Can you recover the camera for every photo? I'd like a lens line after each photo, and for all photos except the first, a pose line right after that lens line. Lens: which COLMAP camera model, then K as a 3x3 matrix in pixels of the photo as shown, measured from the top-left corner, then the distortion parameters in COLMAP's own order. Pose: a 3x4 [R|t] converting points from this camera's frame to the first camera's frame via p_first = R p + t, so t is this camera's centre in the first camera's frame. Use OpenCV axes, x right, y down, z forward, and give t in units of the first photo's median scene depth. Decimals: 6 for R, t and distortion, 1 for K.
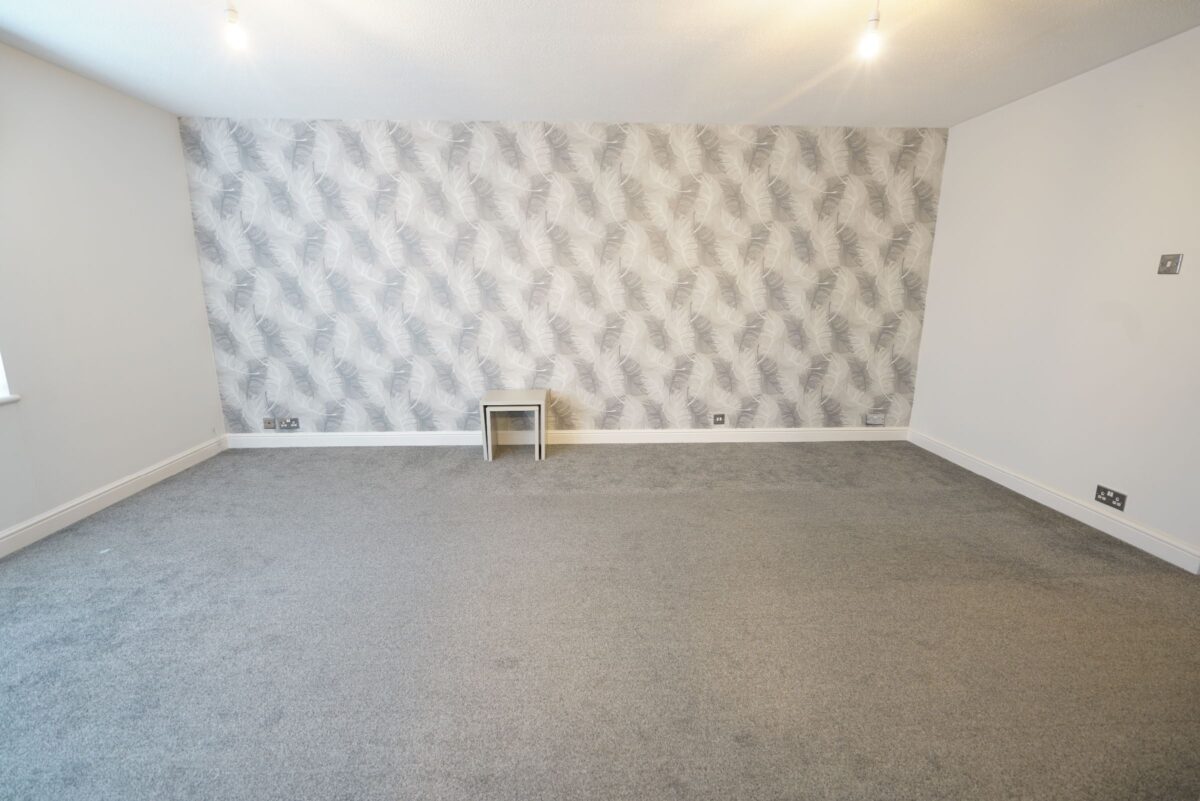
lens RADIAL K [[540.1, 0, 598.9], [0, 540.1, 400.2], [0, 0, 1]] dist [-0.000089, 0.000367]
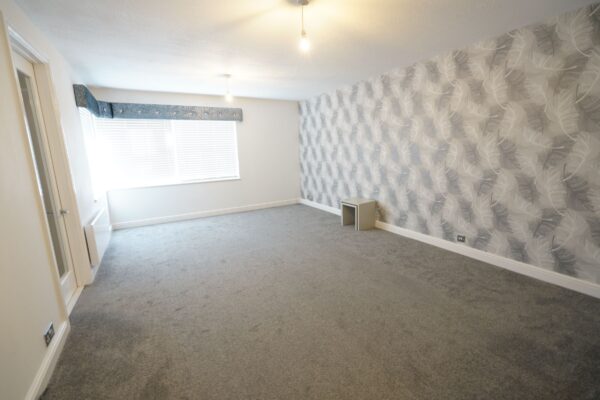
lens RADIAL K [[270.0, 0, 299.5], [0, 270.0, 199.8], [0, 0, 1]] dist [-0.000089, 0.000367]
pose [[0.453726, 0.154251, -0.877690, 0.712014], [-0.160588, 0.982934, 0.089730, -0.071304], [0.876552, 0.100233, 0.470754, 0.256534]]
